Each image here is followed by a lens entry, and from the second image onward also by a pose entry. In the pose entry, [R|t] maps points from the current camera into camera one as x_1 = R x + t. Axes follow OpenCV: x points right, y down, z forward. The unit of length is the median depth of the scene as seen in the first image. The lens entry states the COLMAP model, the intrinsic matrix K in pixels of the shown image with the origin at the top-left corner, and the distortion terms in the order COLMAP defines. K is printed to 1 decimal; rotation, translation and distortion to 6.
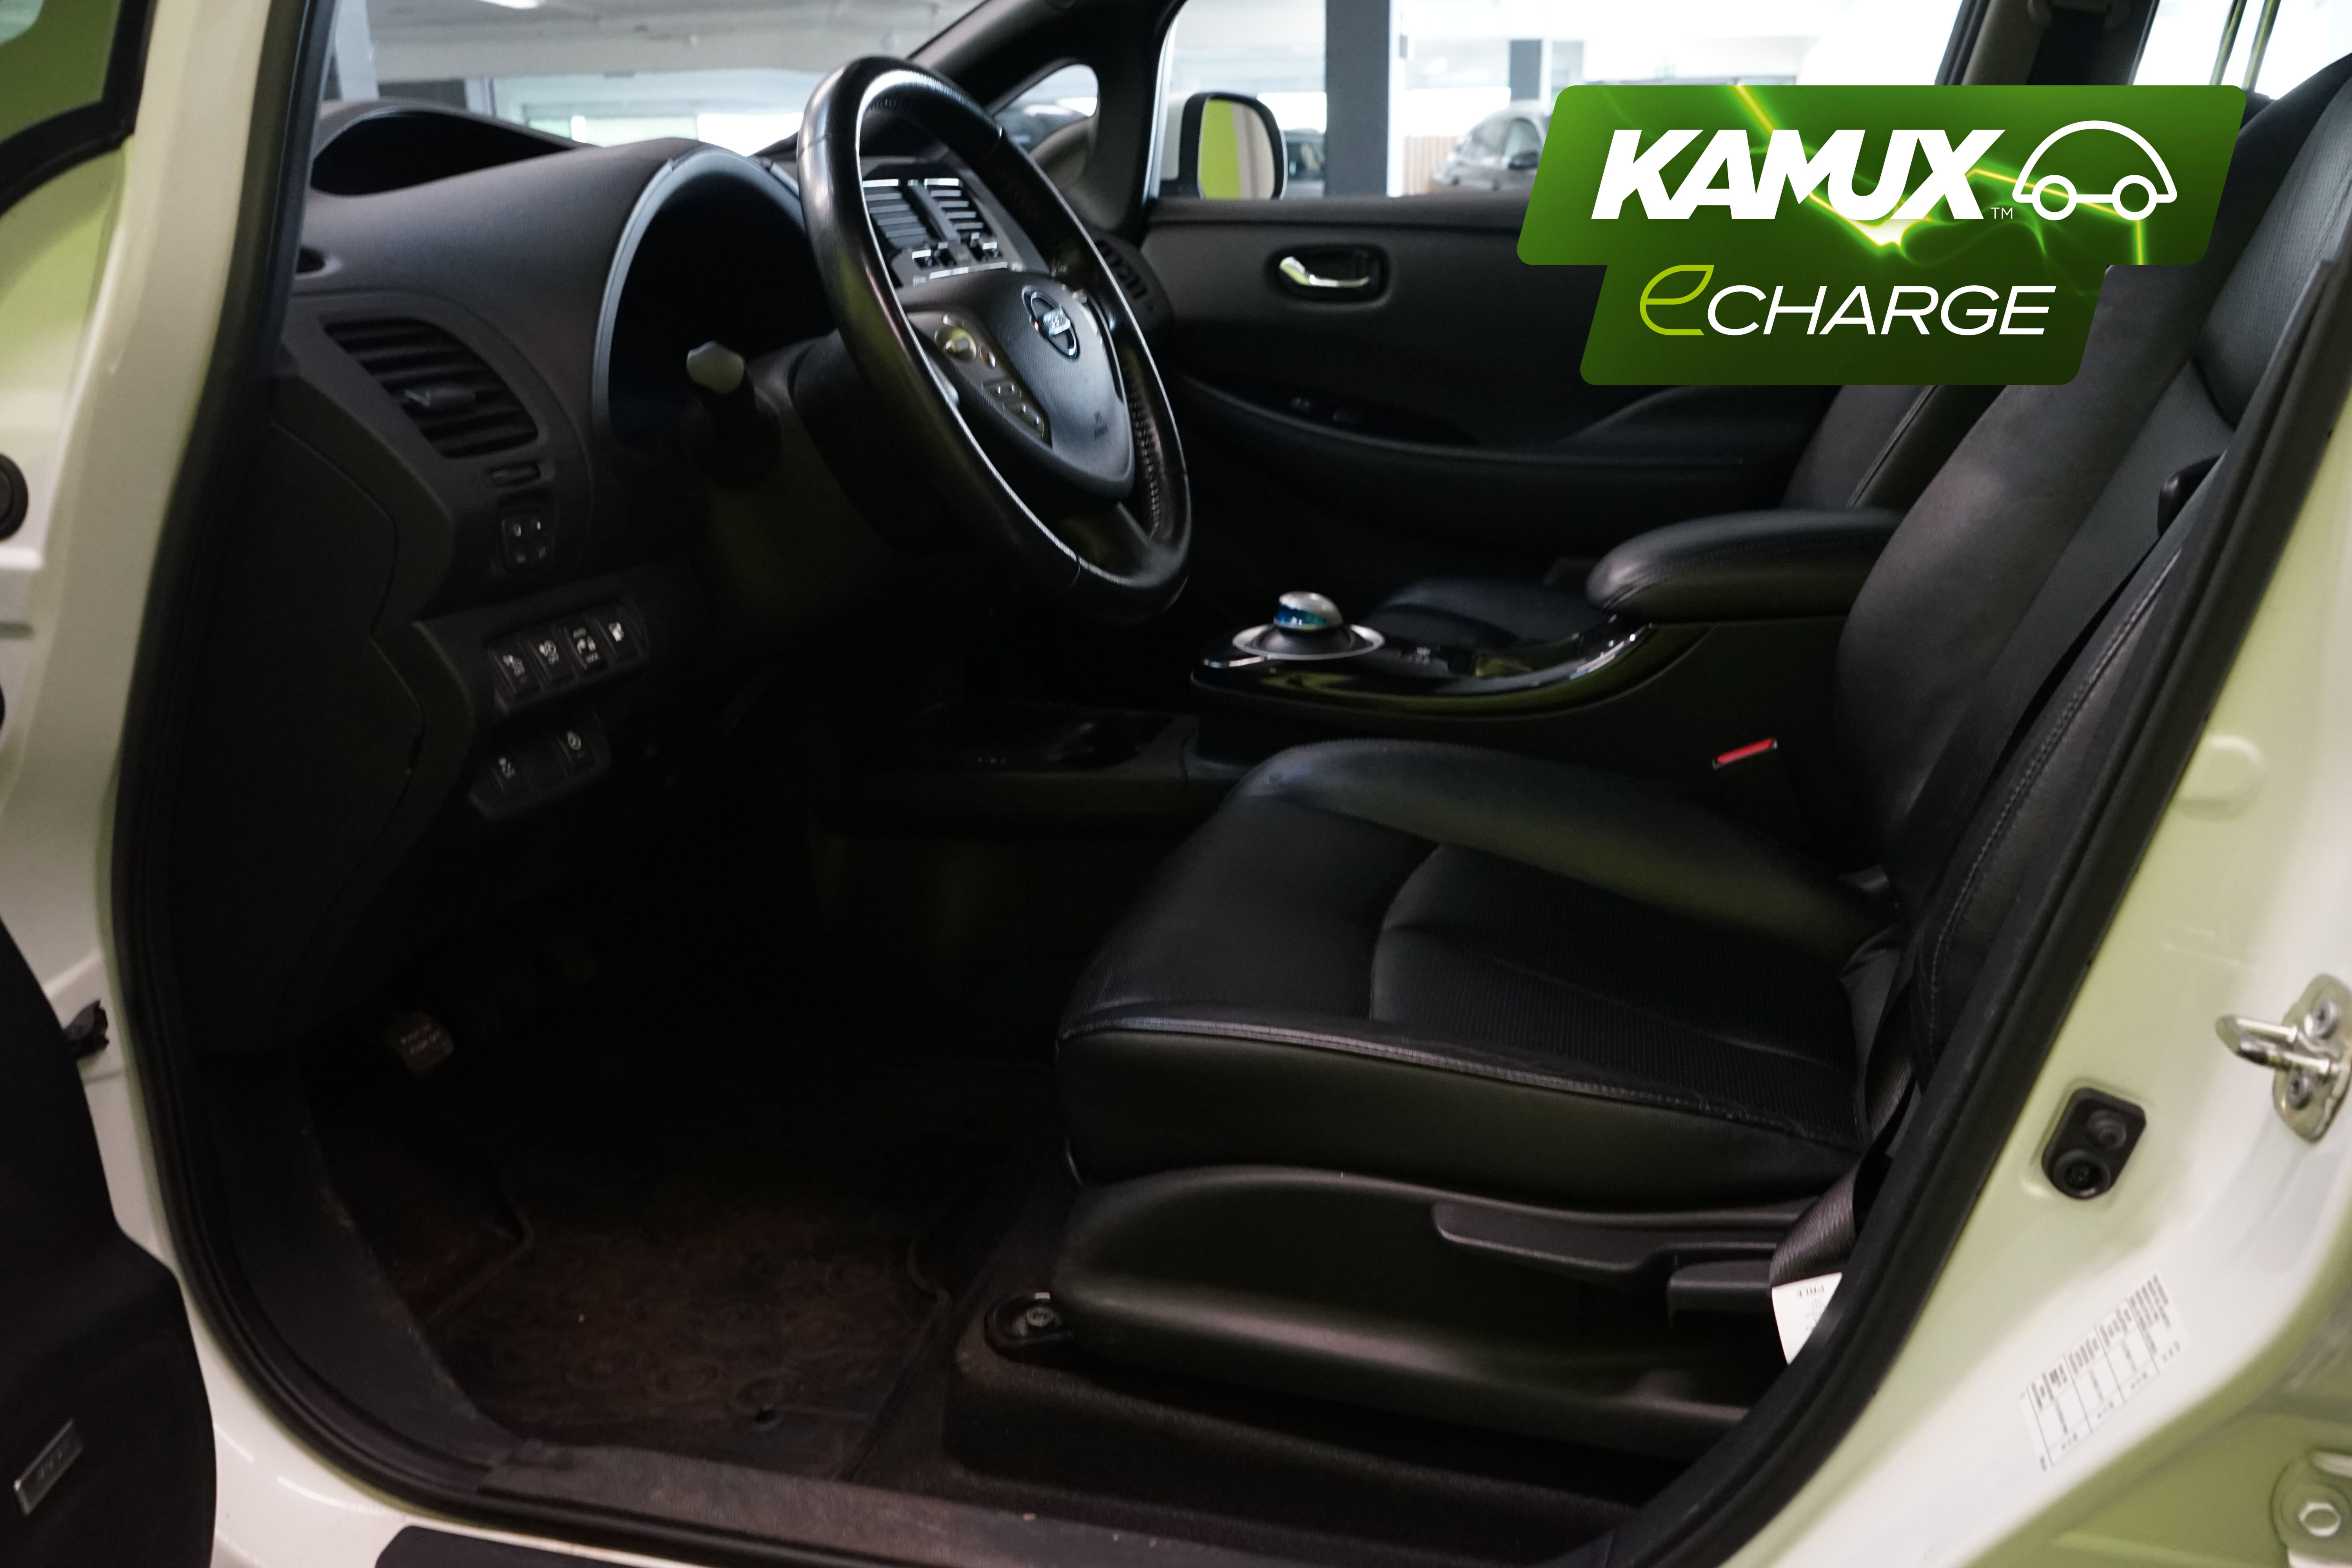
lens RADIAL K [[1845.3, 0, 1176.0], [0, 1845.3, 784.0], [0, 0, 1]] dist [-0.000167, 0.000754]
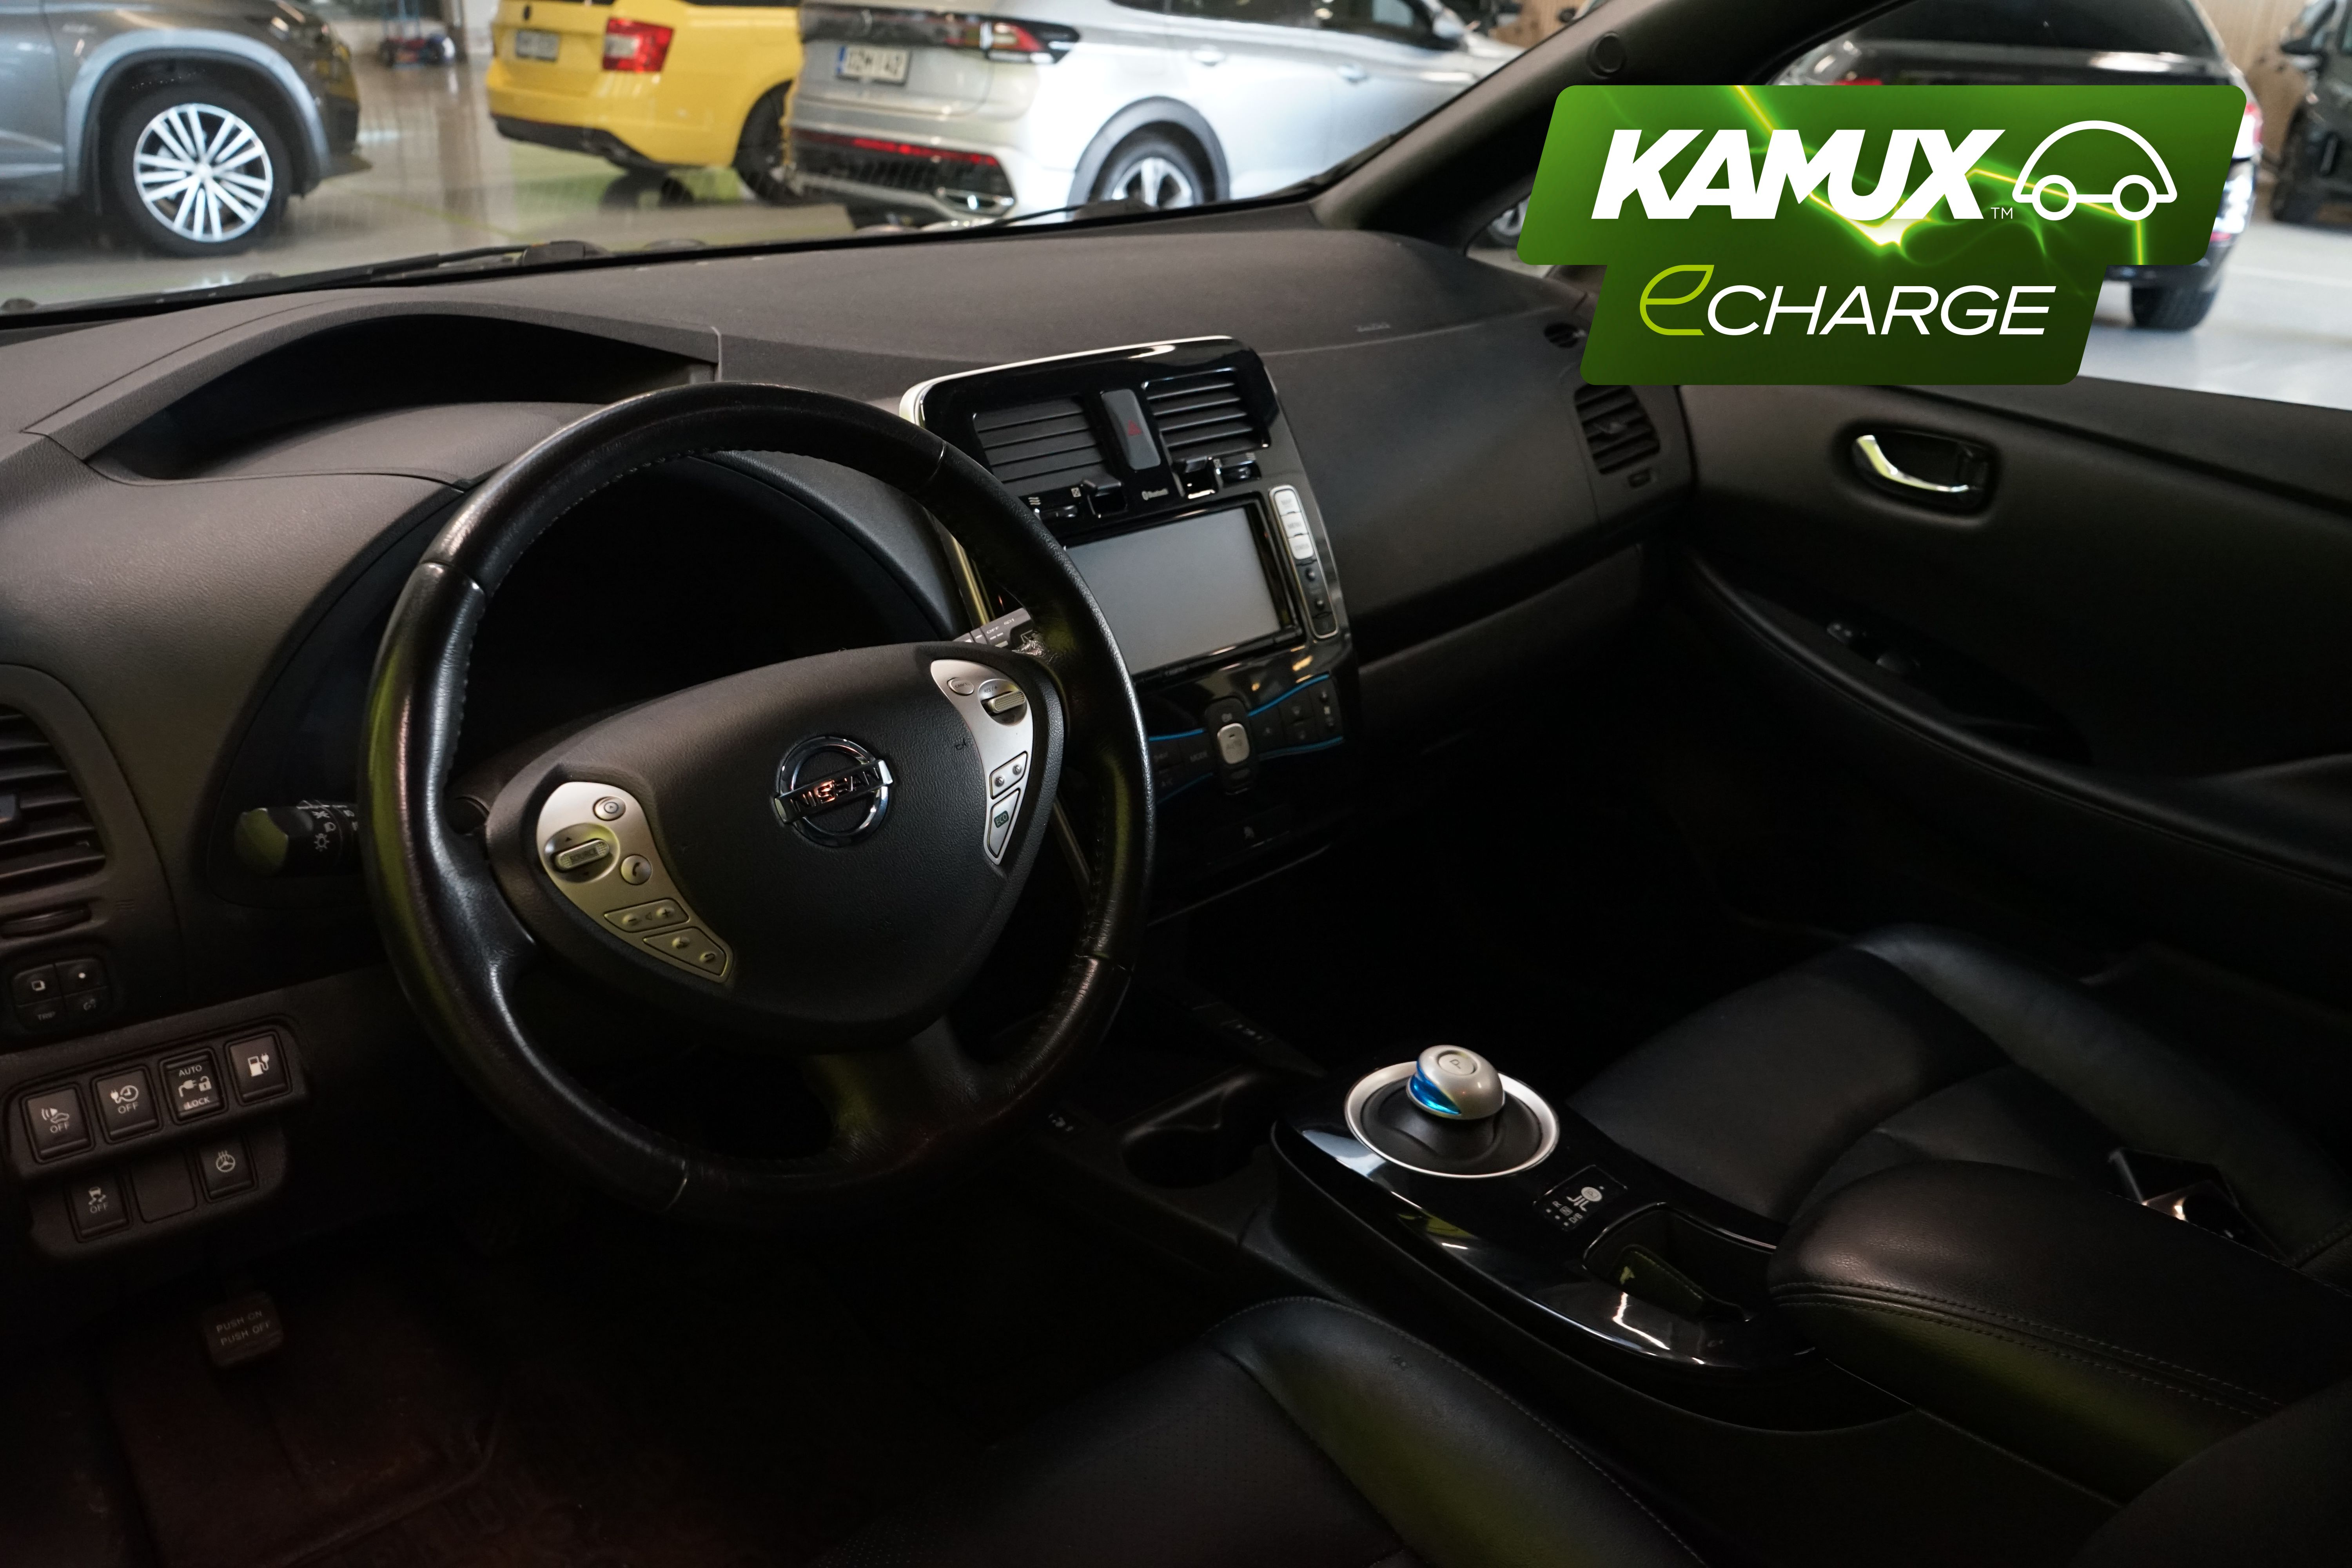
lens RADIAL K [[1845.3, 0, 1176.0], [0, 1845.3, 784.0], [0, 0, 1]] dist [-0.000167, 0.000754]
pose [[0.862373, 0.249243, -0.440671, 0.345088], [-0.212739, 0.968245, 0.131318, -0.355017], [0.459408, -0.019497, 0.888011, 0.395175]]
